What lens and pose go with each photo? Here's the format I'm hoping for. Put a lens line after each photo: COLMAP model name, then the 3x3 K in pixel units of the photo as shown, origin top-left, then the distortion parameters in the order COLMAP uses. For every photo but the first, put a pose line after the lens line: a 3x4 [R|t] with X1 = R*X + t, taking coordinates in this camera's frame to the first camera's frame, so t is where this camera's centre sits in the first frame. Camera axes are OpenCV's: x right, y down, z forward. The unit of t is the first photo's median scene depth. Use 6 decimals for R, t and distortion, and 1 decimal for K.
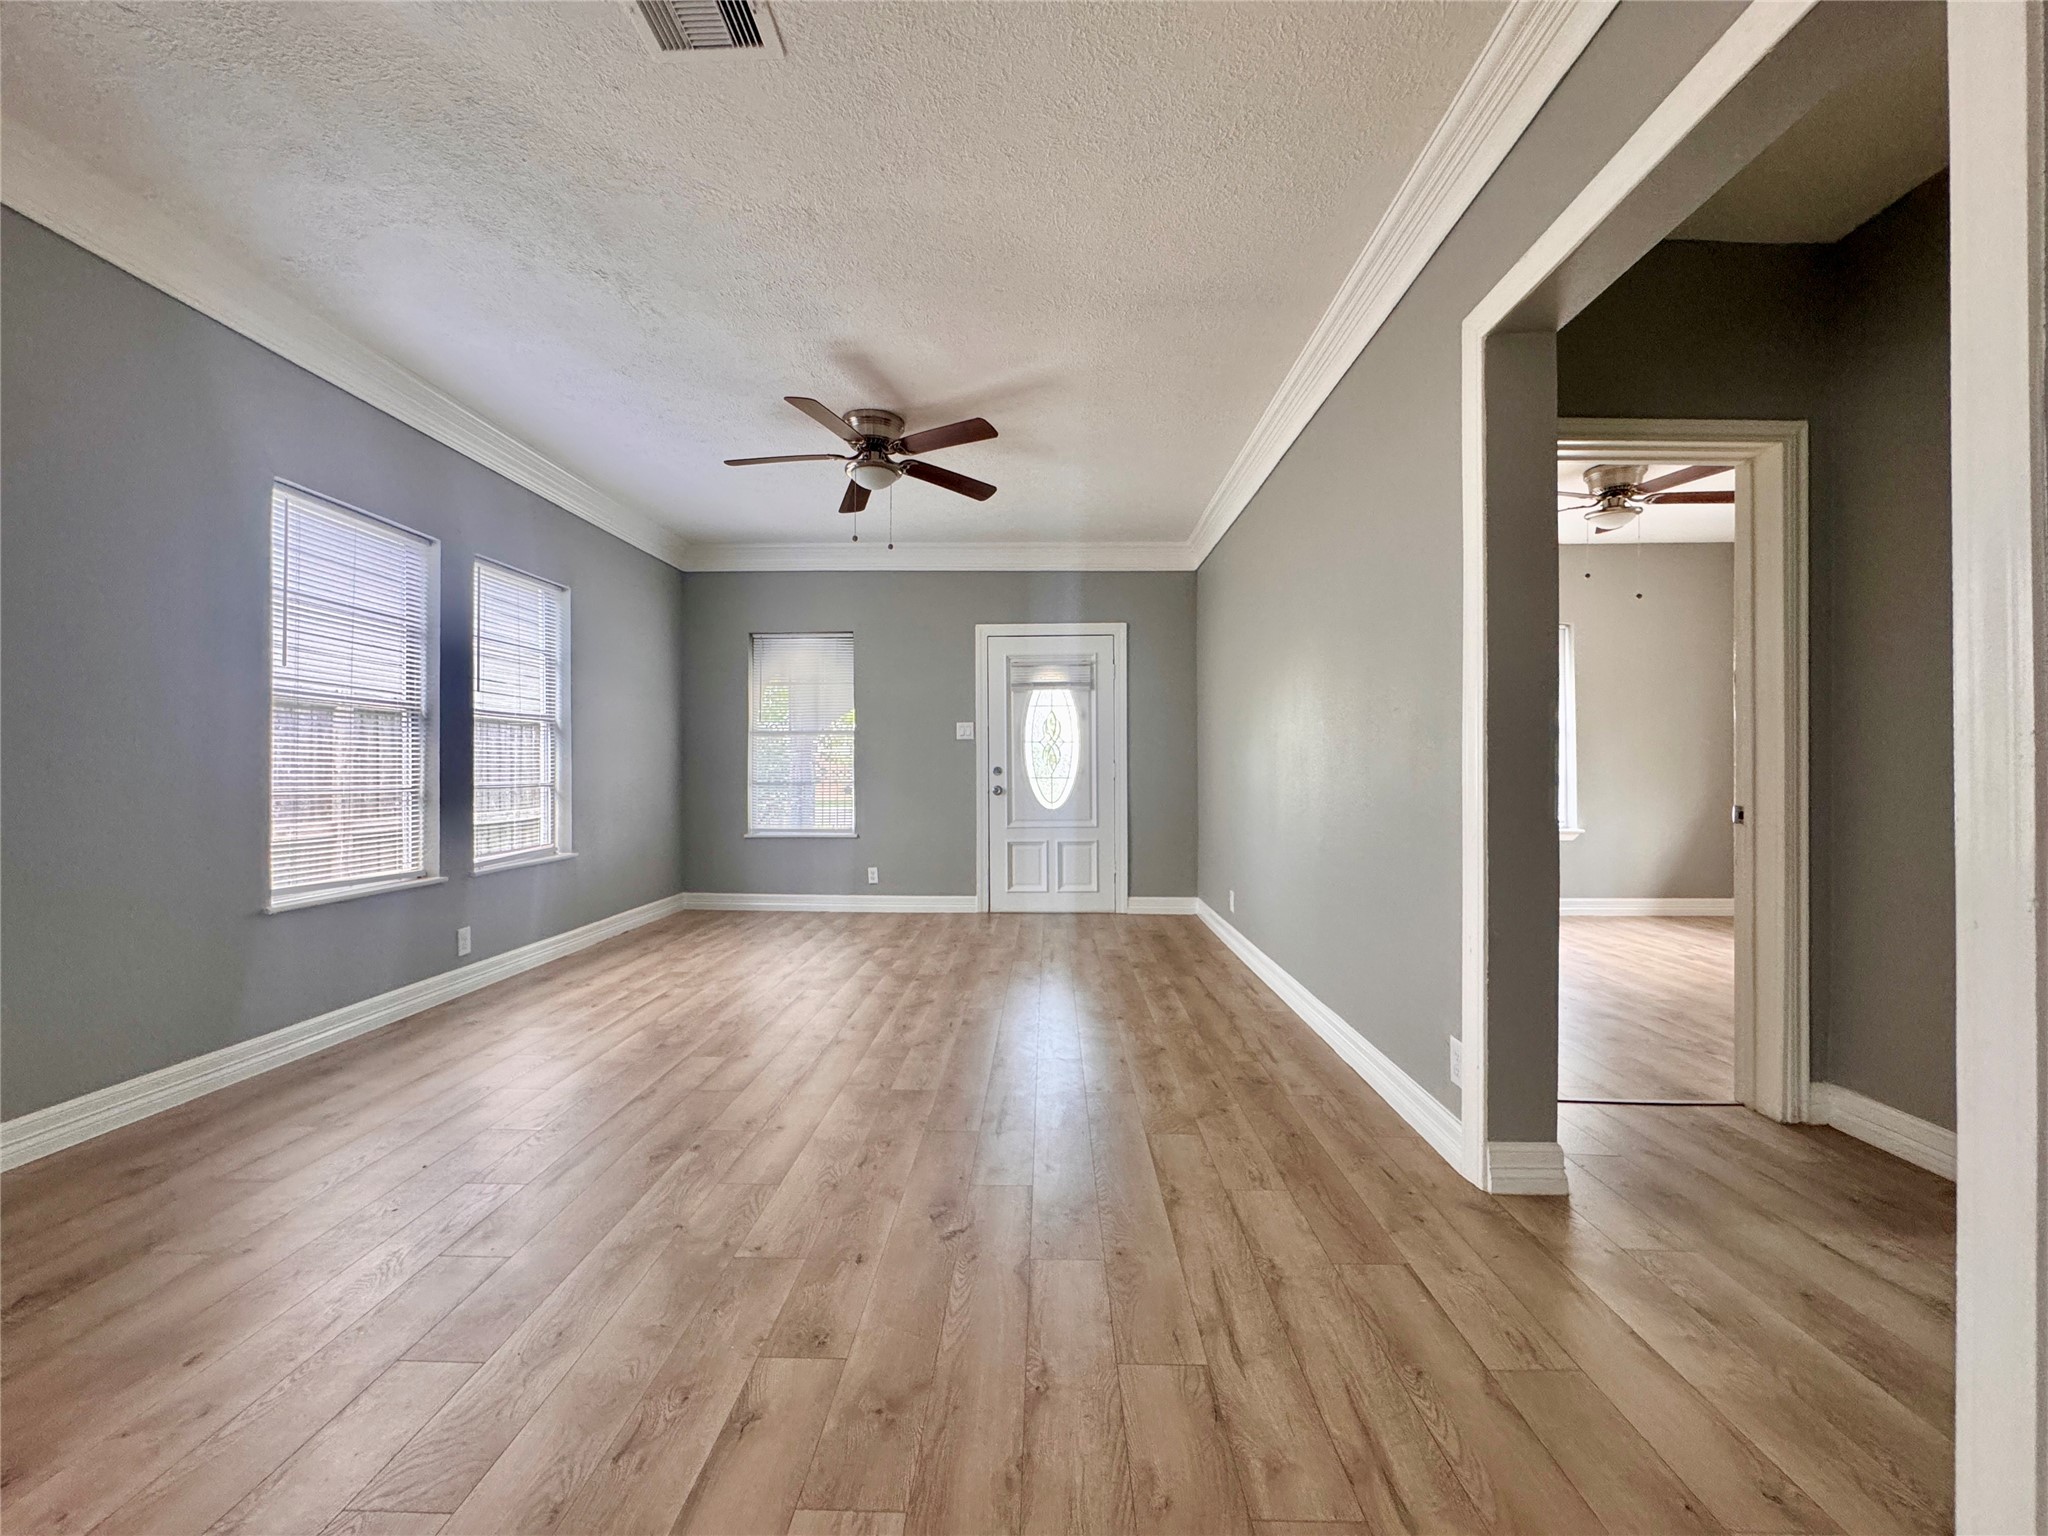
lens RADIAL K [[818.9, 0, 1024.0], [0, 818.9, 768.0], [0, 0, 1]] dist [-0.002474, 0.000243]
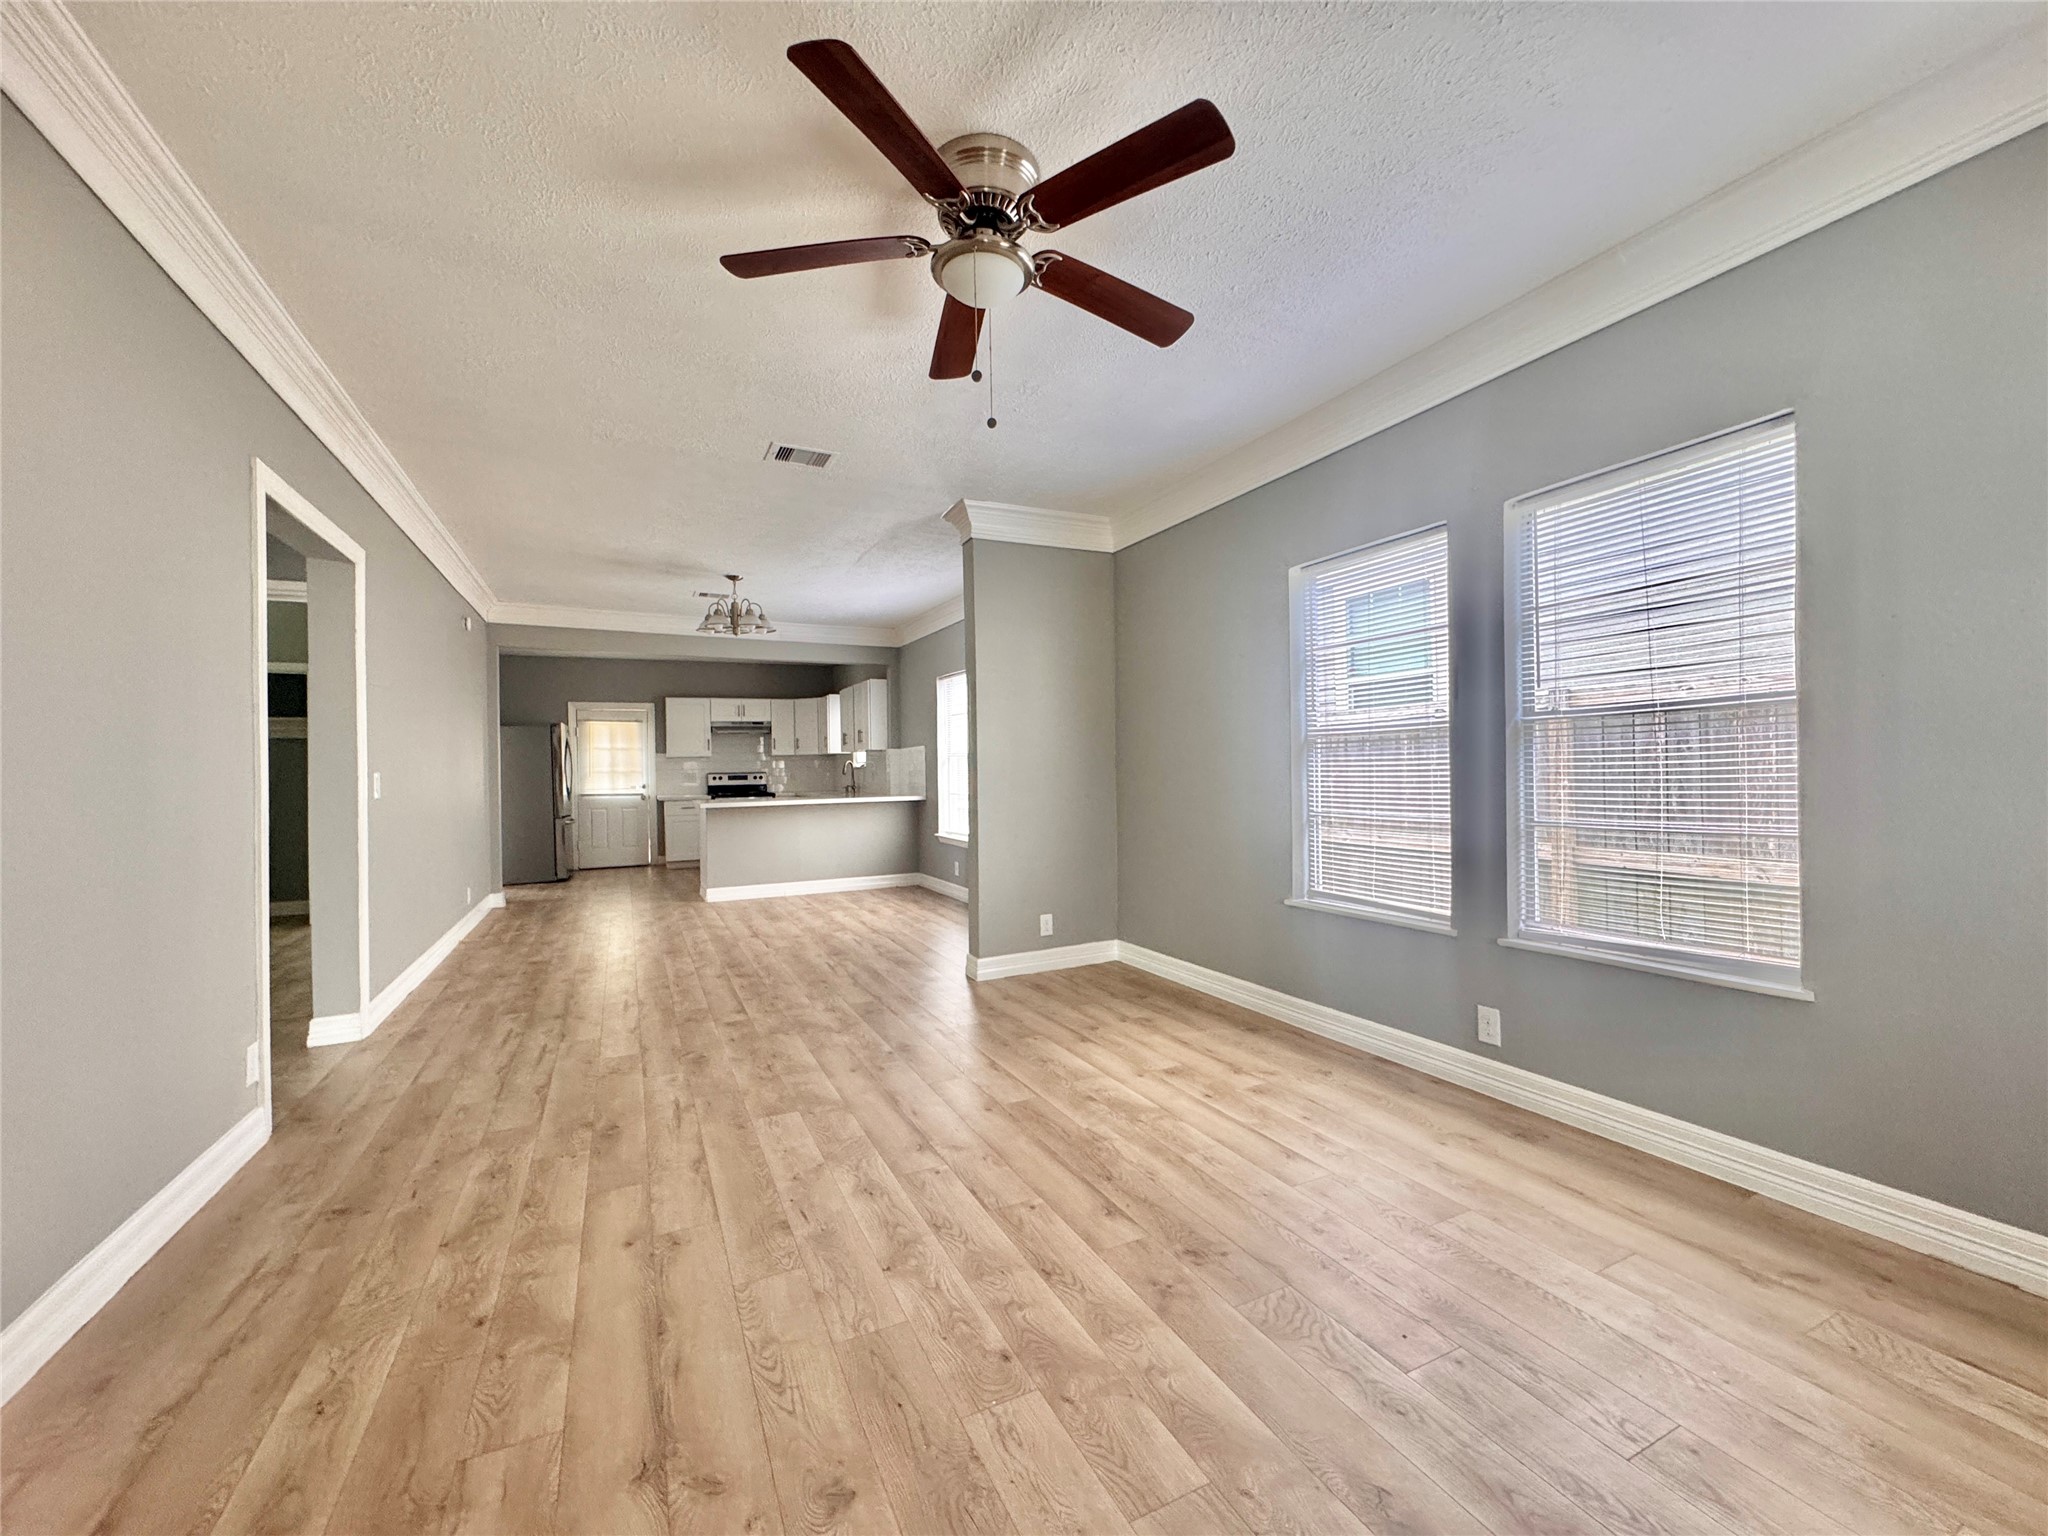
lens RADIAL K [[869.0, 0, 1024.0], [0, 869.0, 768.0], [0, 0, 1]] dist [-0.000824, -0.000170]
pose [[-0.895650, 0.007455, -0.444696, 0.070826], [0.012671, 0.999881, -0.008759, -0.032263], [0.444578, -0.013480, -0.895639, 2.156418]]
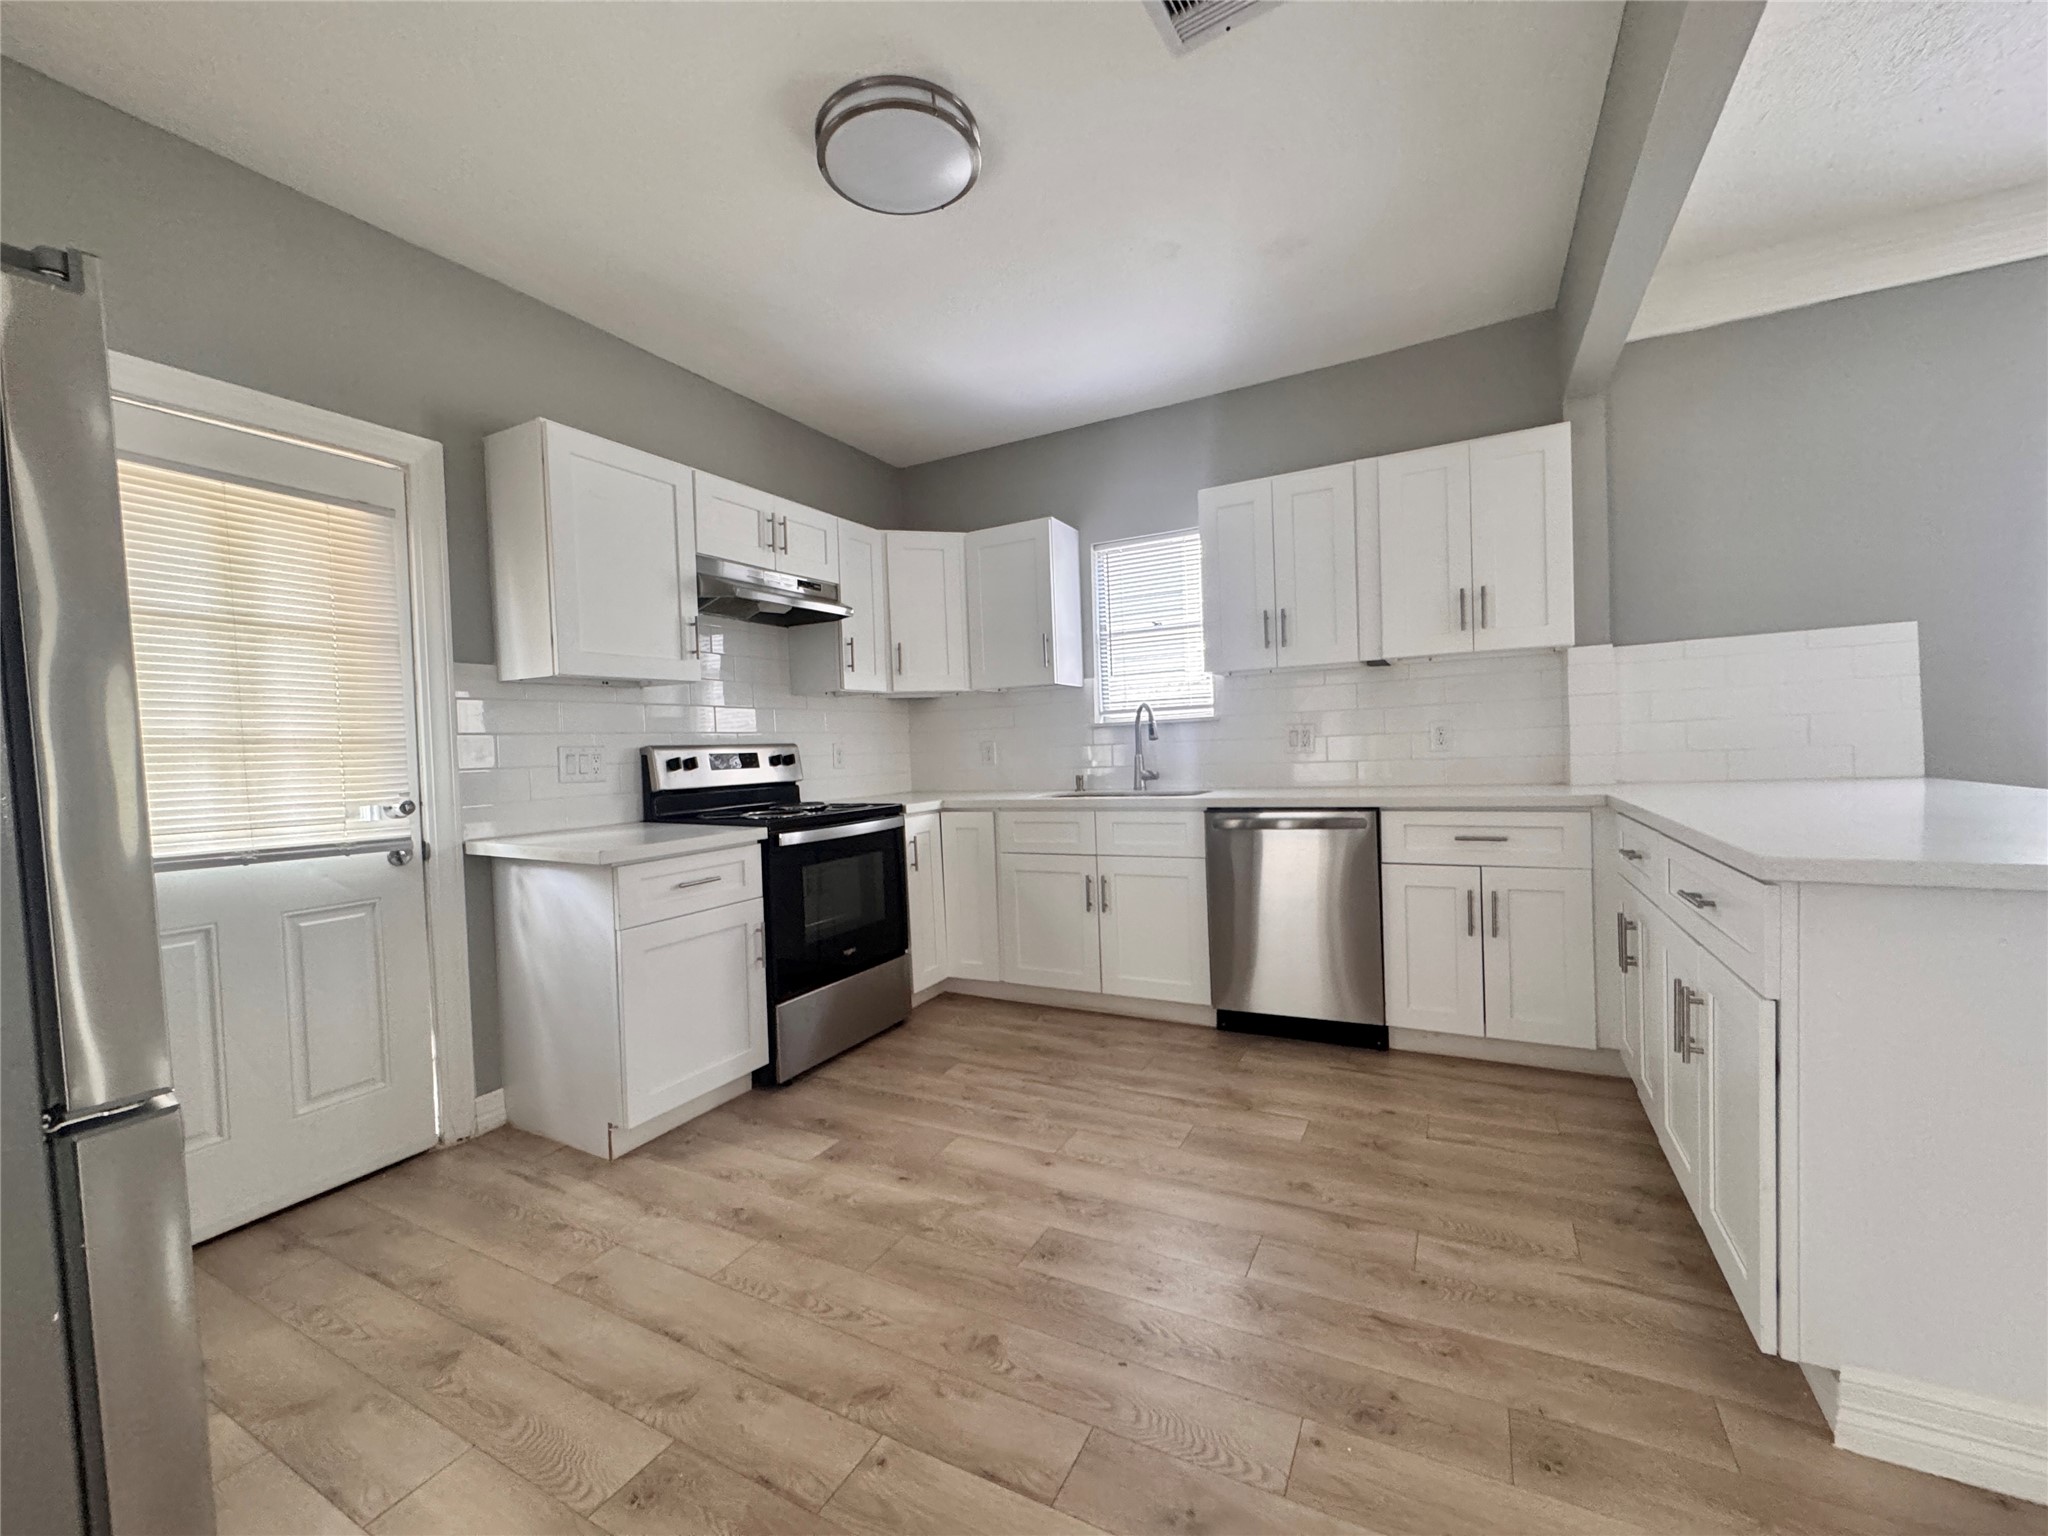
lens RADIAL K [[818.9, 0, 1024.0], [0, 818.9, 768.0], [0, 0, 1]] dist [-0.002474, 0.000243]
pose [[-0.446118, 0.039355, -0.894108, 0.107884], [0.040091, 0.998909, 0.023964, -0.033590], [0.894076, -0.025155, -0.447209, 1.652119]]
